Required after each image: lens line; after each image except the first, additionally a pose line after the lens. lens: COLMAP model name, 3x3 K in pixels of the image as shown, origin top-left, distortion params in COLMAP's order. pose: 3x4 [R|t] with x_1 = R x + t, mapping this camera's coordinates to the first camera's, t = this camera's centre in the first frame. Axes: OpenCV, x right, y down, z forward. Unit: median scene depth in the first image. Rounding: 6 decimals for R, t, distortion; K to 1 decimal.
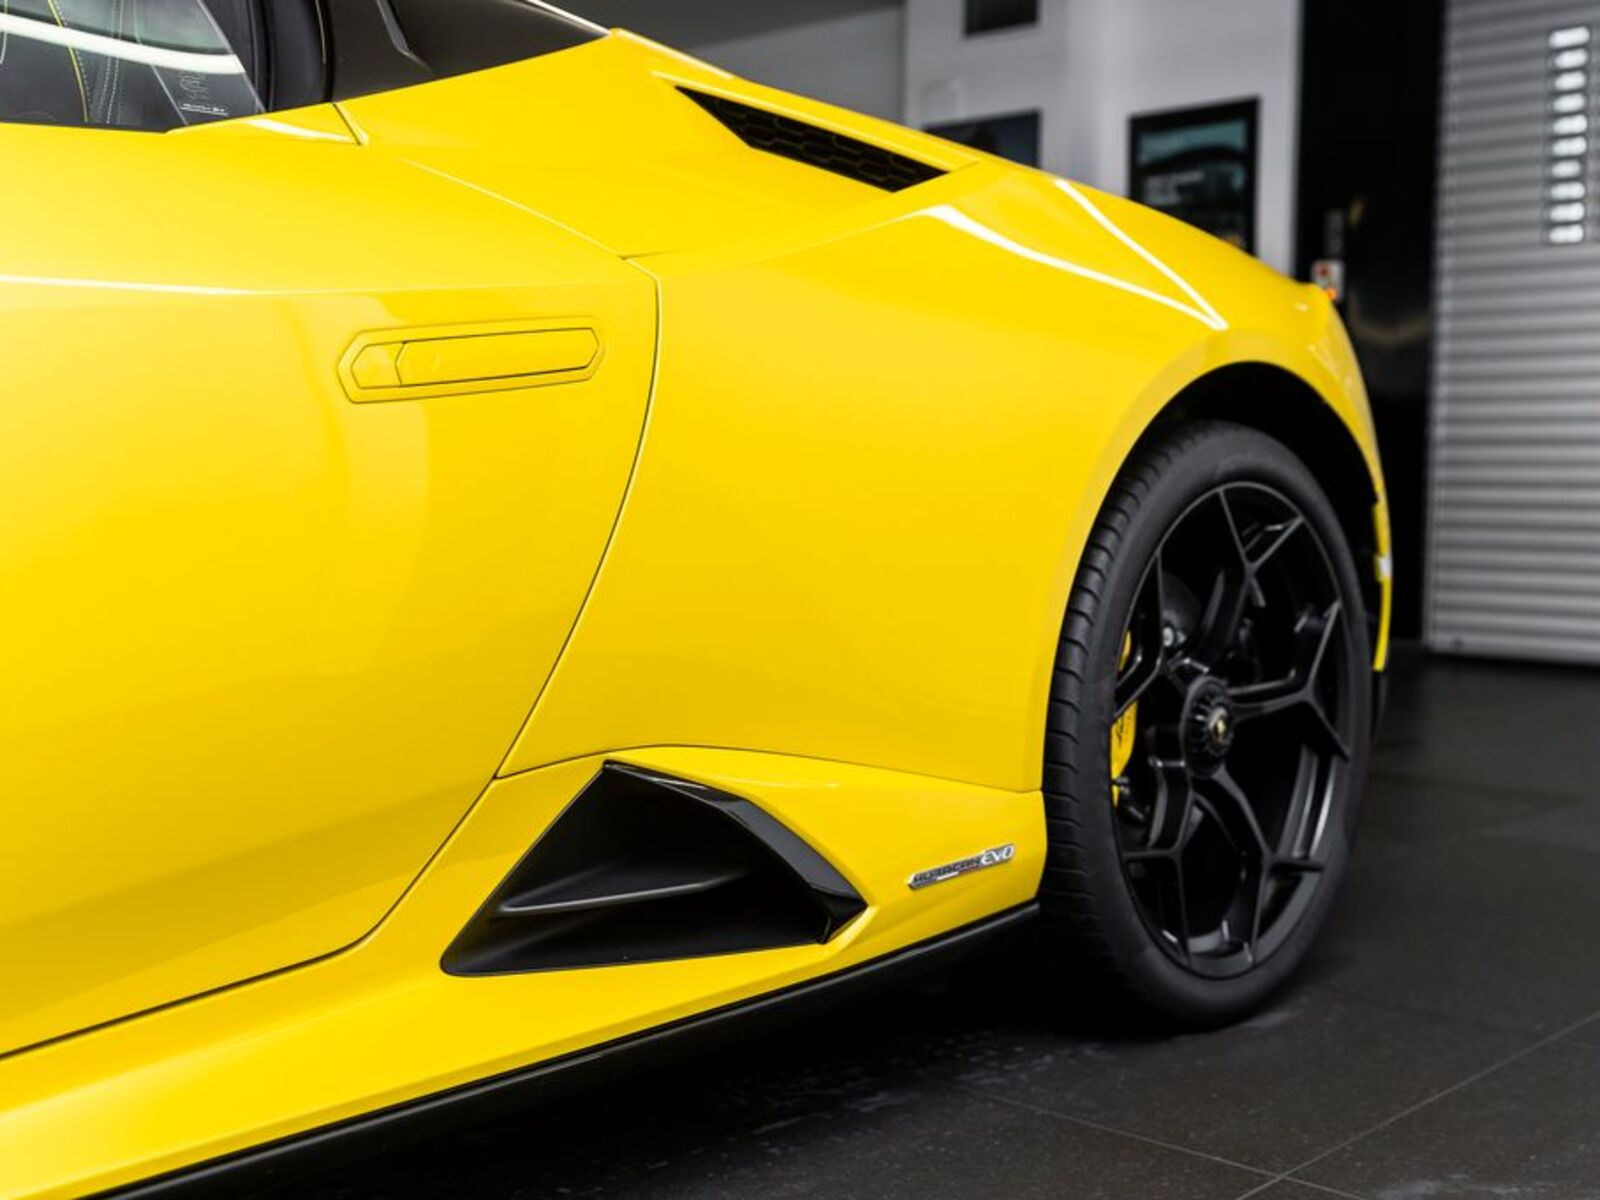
lens RADIAL K [[1922.8, 0, 800.0], [0, 1922.8, 600.0], [0, 0, 1]] dist [-0.015661, -0.020237]
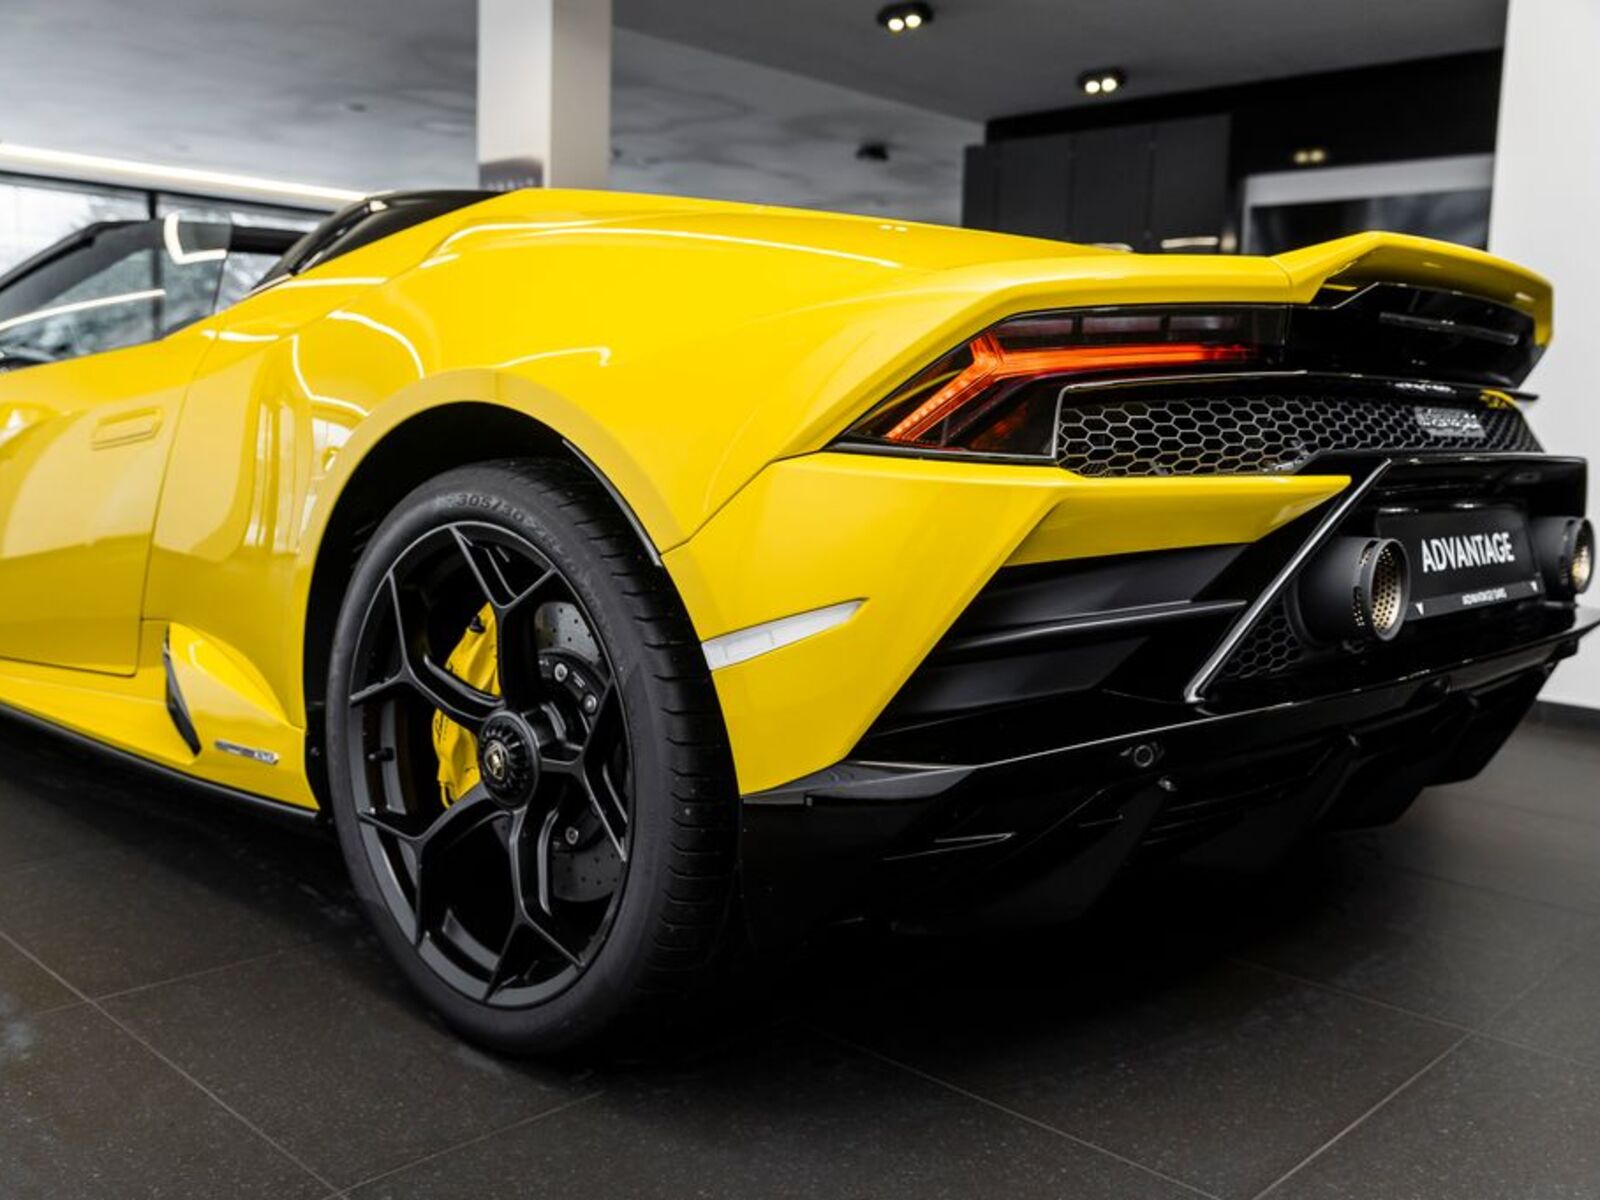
lens RADIAL K [[1470.9, 0, 800.0], [0, 1470.9, 600.0], [0, 0, 1]] dist [-0.038212, 0.012366]
pose [[-0.024032, 0.112814, -0.993325, 1.106930], [-0.082724, 0.989980, 0.114436, -0.136493], [0.996283, 0.084922, -0.014459, 1.319601]]
